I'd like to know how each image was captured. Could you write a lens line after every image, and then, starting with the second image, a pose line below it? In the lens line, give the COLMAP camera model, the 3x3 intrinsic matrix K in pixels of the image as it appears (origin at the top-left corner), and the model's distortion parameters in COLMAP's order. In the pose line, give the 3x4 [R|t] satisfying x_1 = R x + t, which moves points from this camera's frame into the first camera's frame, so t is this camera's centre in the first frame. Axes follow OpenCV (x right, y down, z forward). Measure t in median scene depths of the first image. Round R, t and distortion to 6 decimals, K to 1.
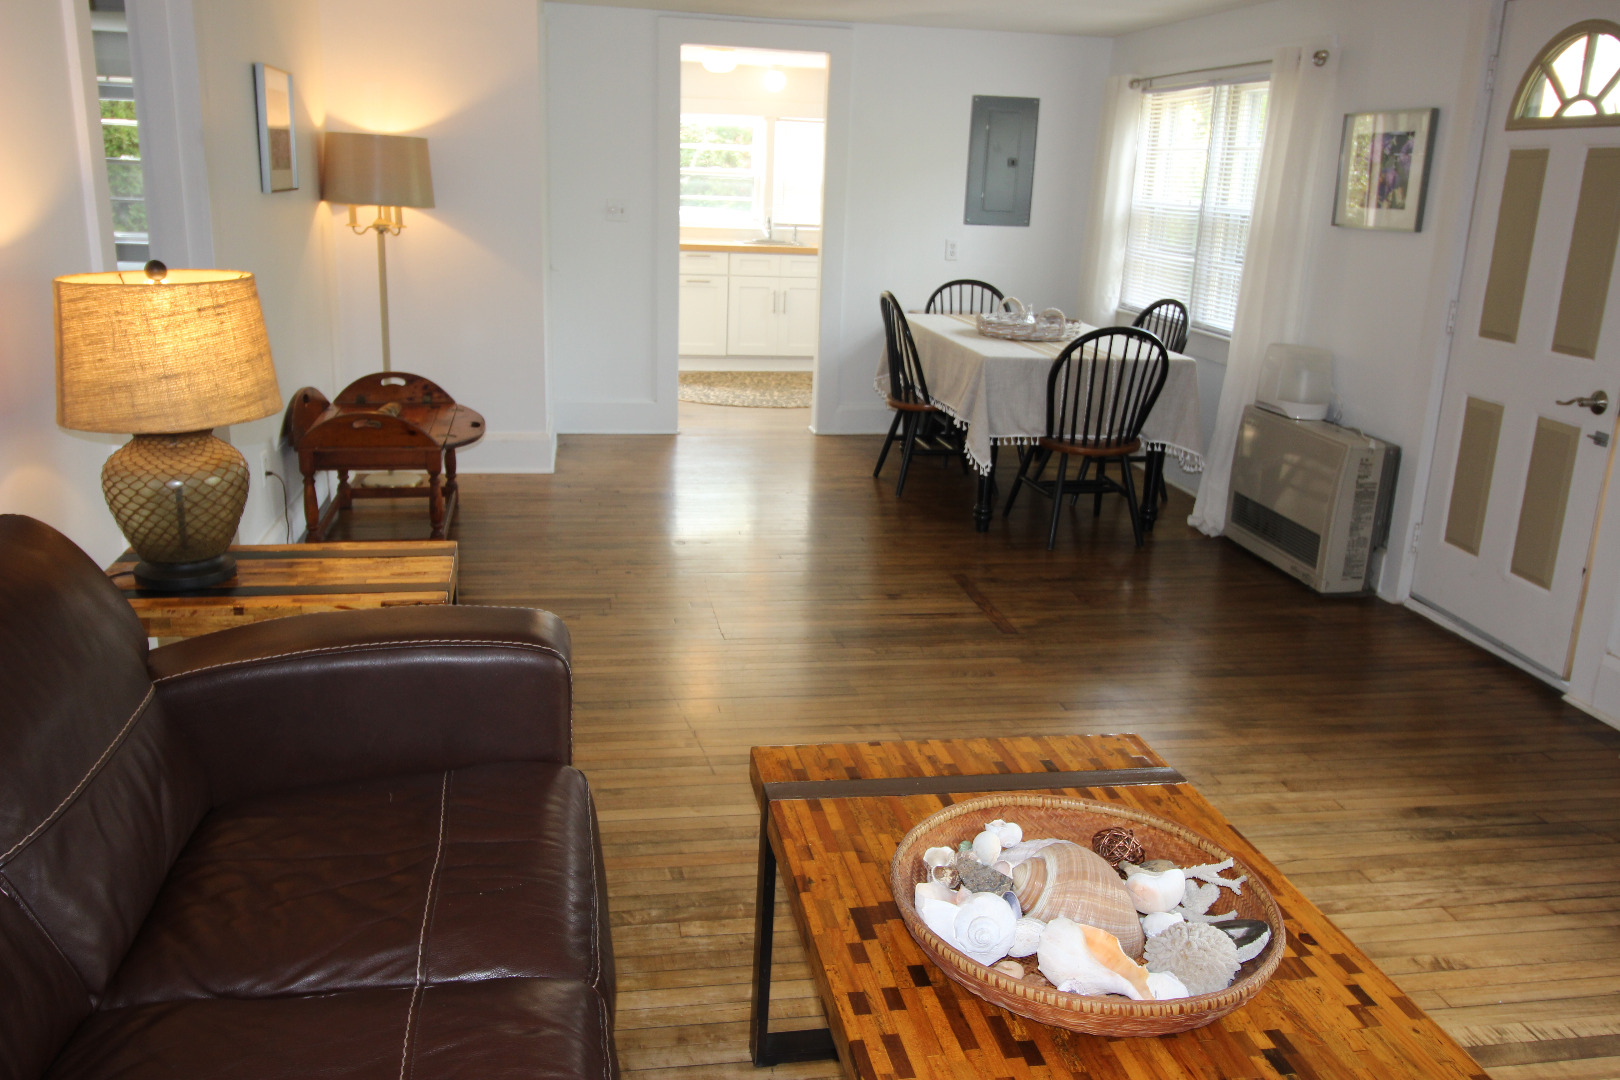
lens RADIAL K [[1296.8, 0, 812.1], [0, 1296.8, 550.2], [0, 0, 1]] dist [0.036275, -0.011870]
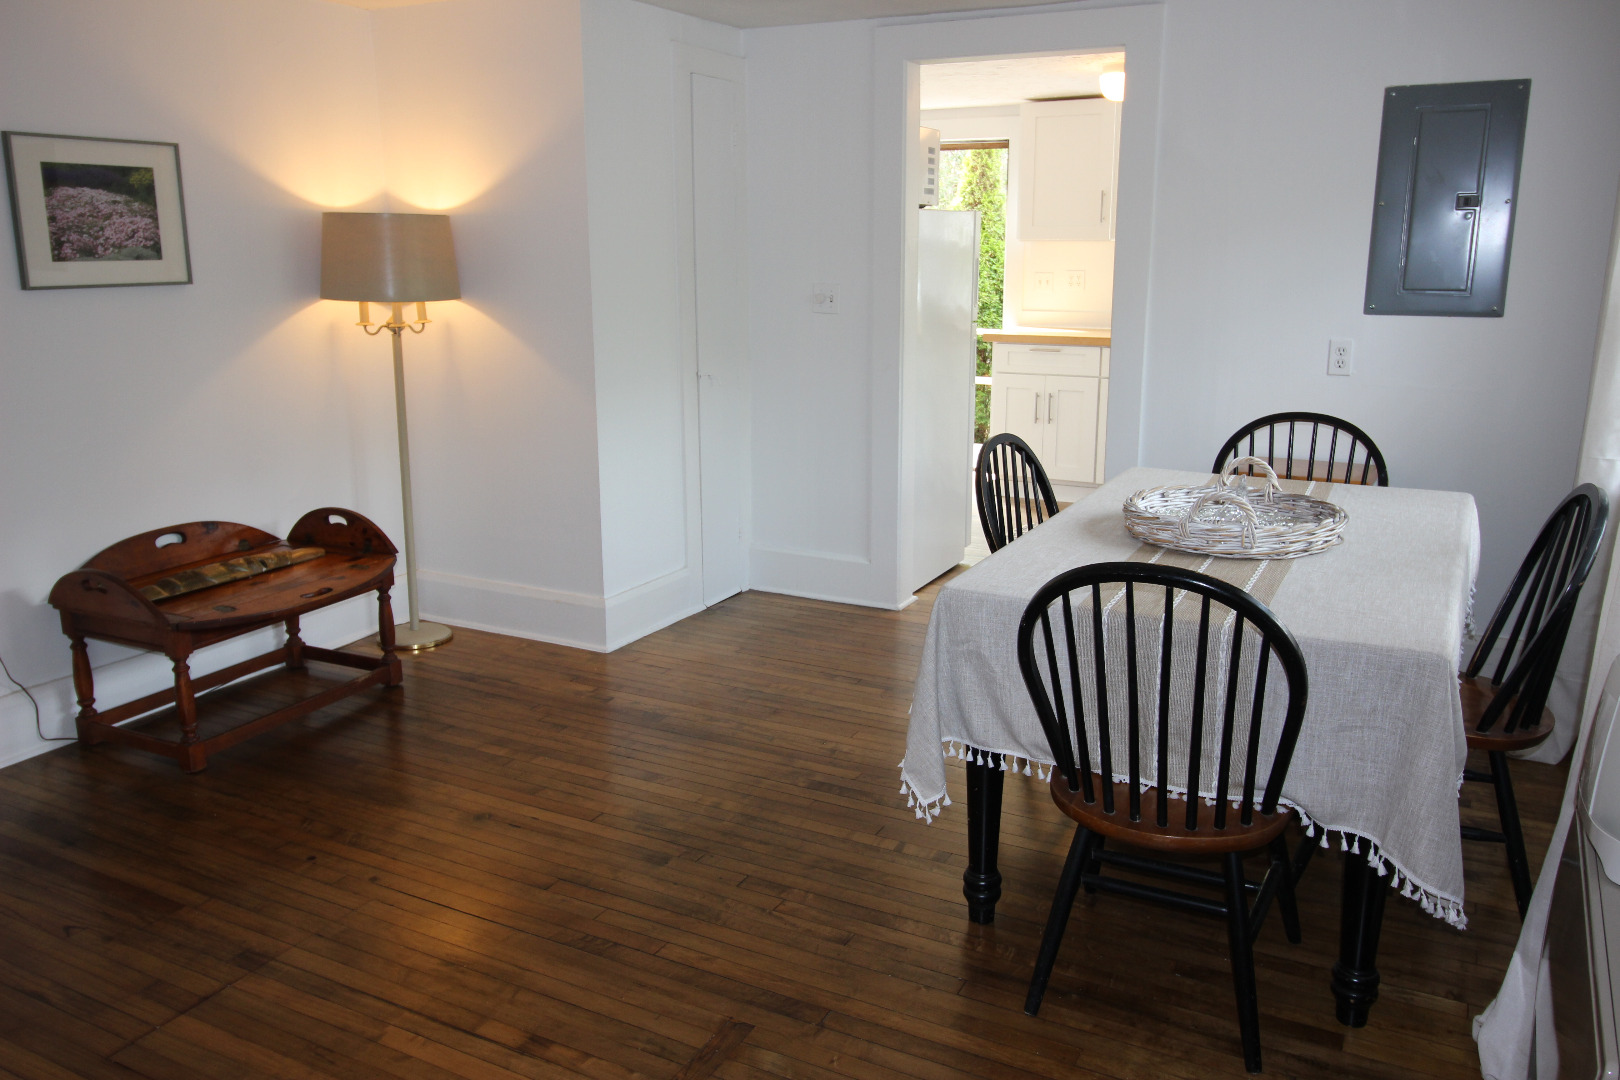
lens RADIAL K [[1296.8, 0, 804.0], [0, 1296.8, 525.2], [0, 0, 1]] dist [0.036275, -0.011870]
pose [[0.773461, 0.100115, -0.625887, 0.341471], [-0.144855, 0.989235, -0.020774, -0.131154], [0.617070, 0.106731, 0.779637, 0.485357]]
